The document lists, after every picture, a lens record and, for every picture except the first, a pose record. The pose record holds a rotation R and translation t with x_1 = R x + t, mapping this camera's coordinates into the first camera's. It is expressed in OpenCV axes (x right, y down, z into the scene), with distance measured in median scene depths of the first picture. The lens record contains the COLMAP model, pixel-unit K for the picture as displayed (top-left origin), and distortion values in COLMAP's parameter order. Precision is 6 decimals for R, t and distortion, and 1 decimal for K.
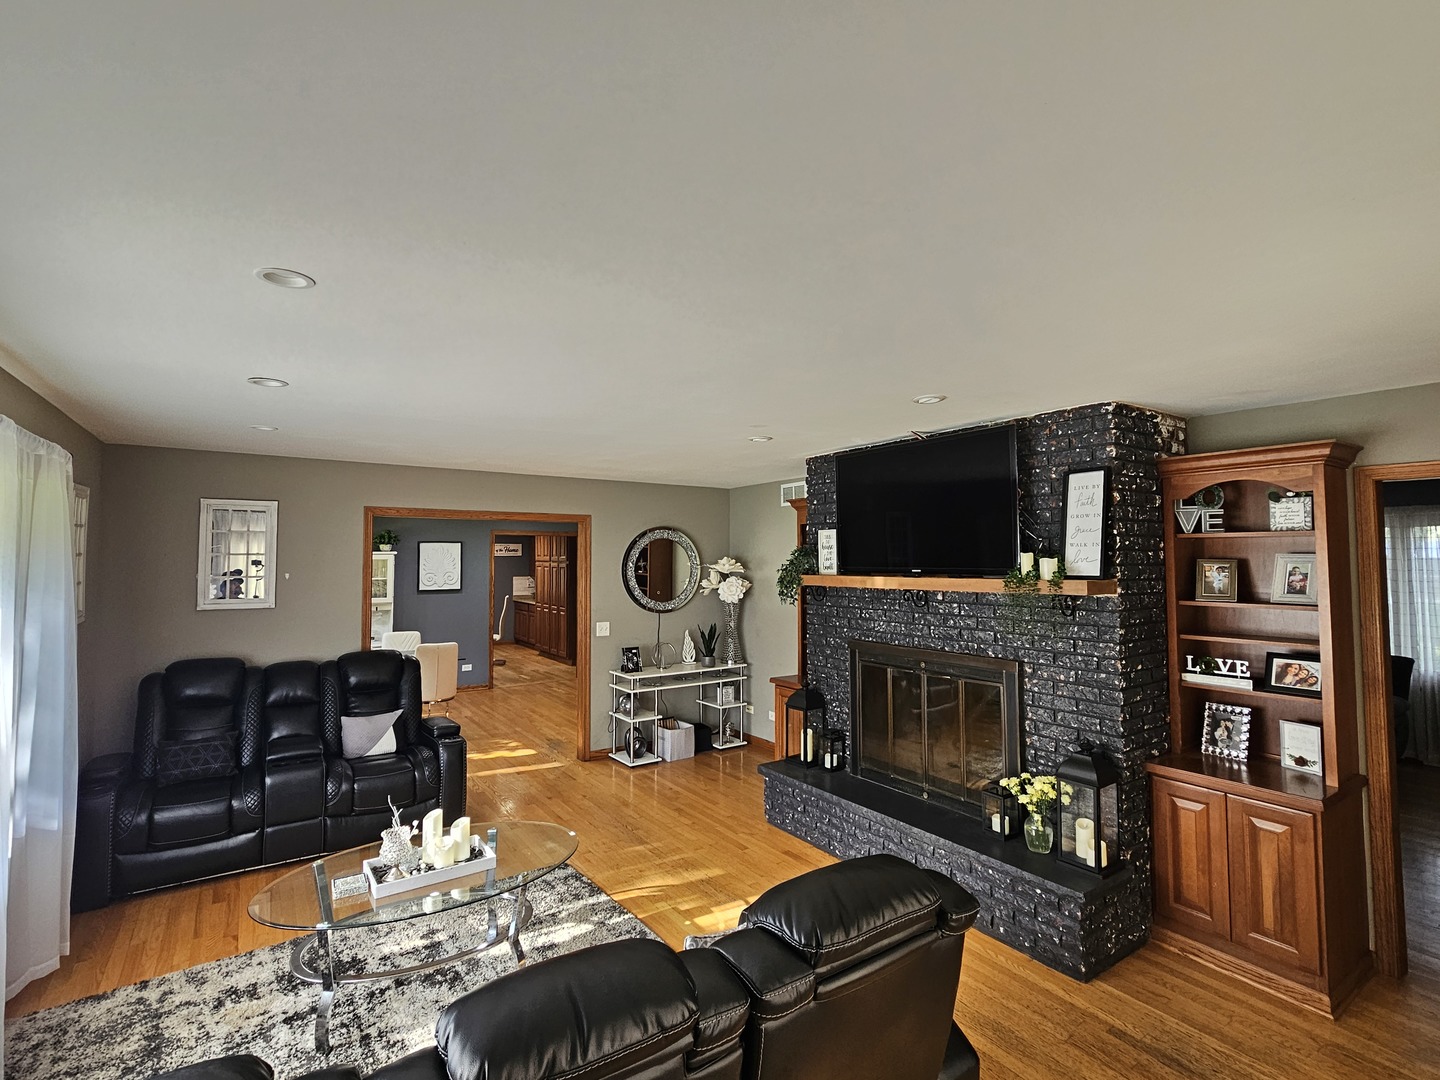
lens RADIAL K [[685.4, 0, 714.2], [0, 685.4, 536.0], [0, 0, 1]] dist [-0.002234, -0.001226]
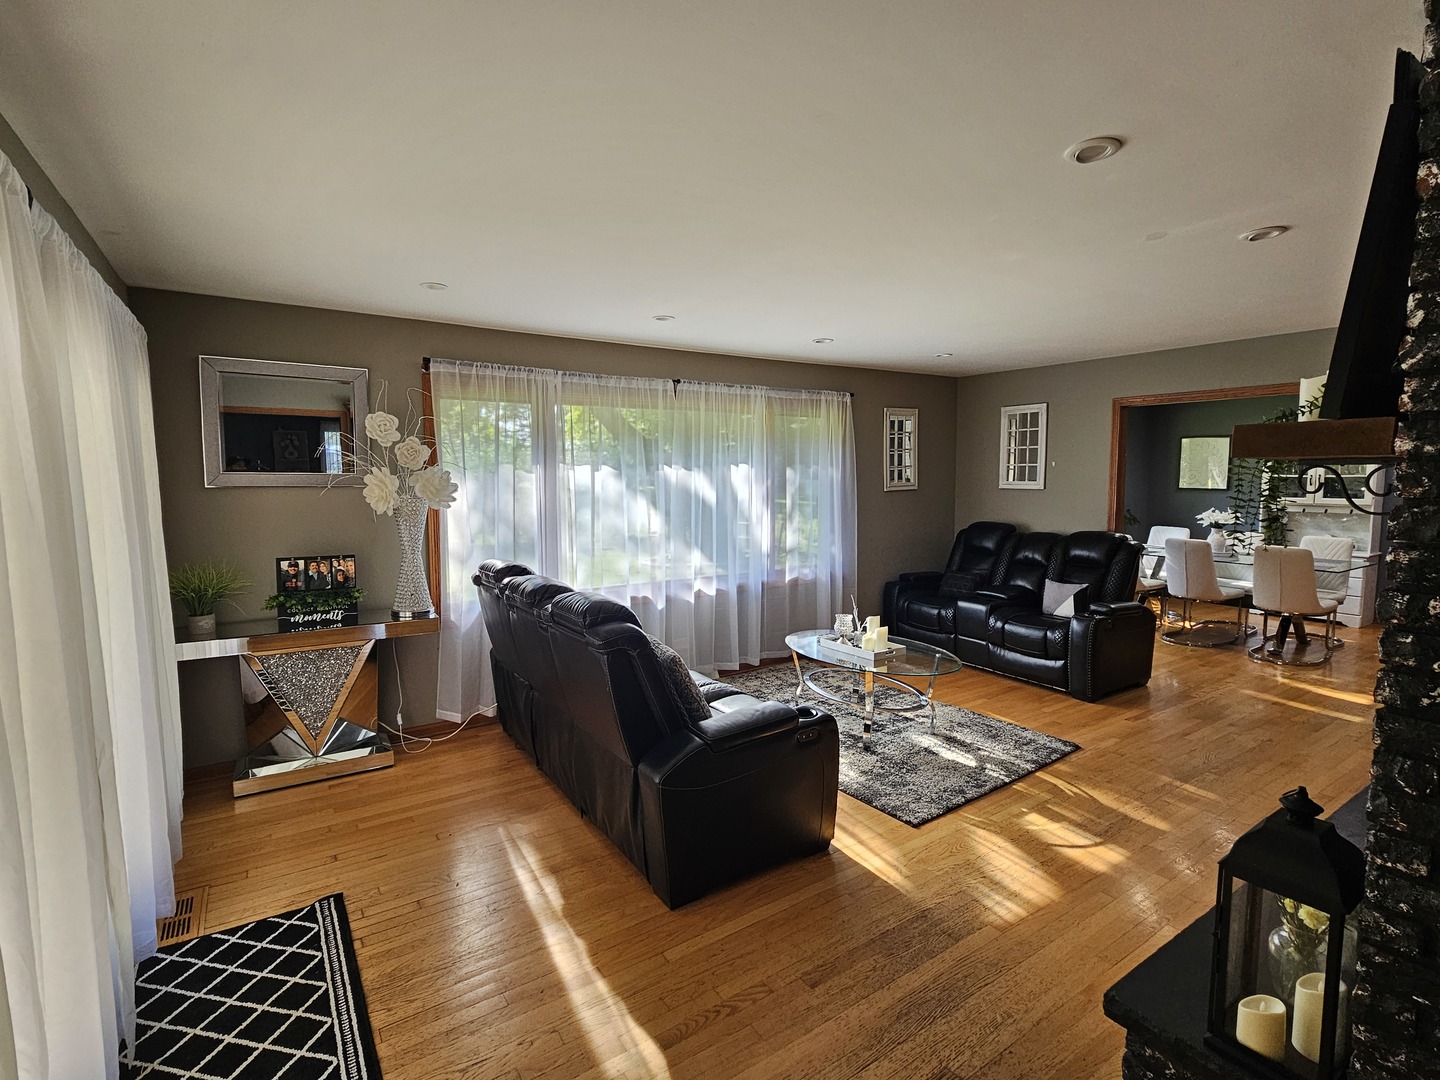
lens RADIAL K [[685.4, 0, 714.8], [0, 685.4, 539.2], [0, 0, 1]] dist [-0.002234, -0.001226]
pose [[0.002109, 0.117012, -0.993128, 0.663363], [0.060573, 0.991292, 0.116925, 0.012302], [0.998162, -0.060403, -0.004997, 0.407264]]
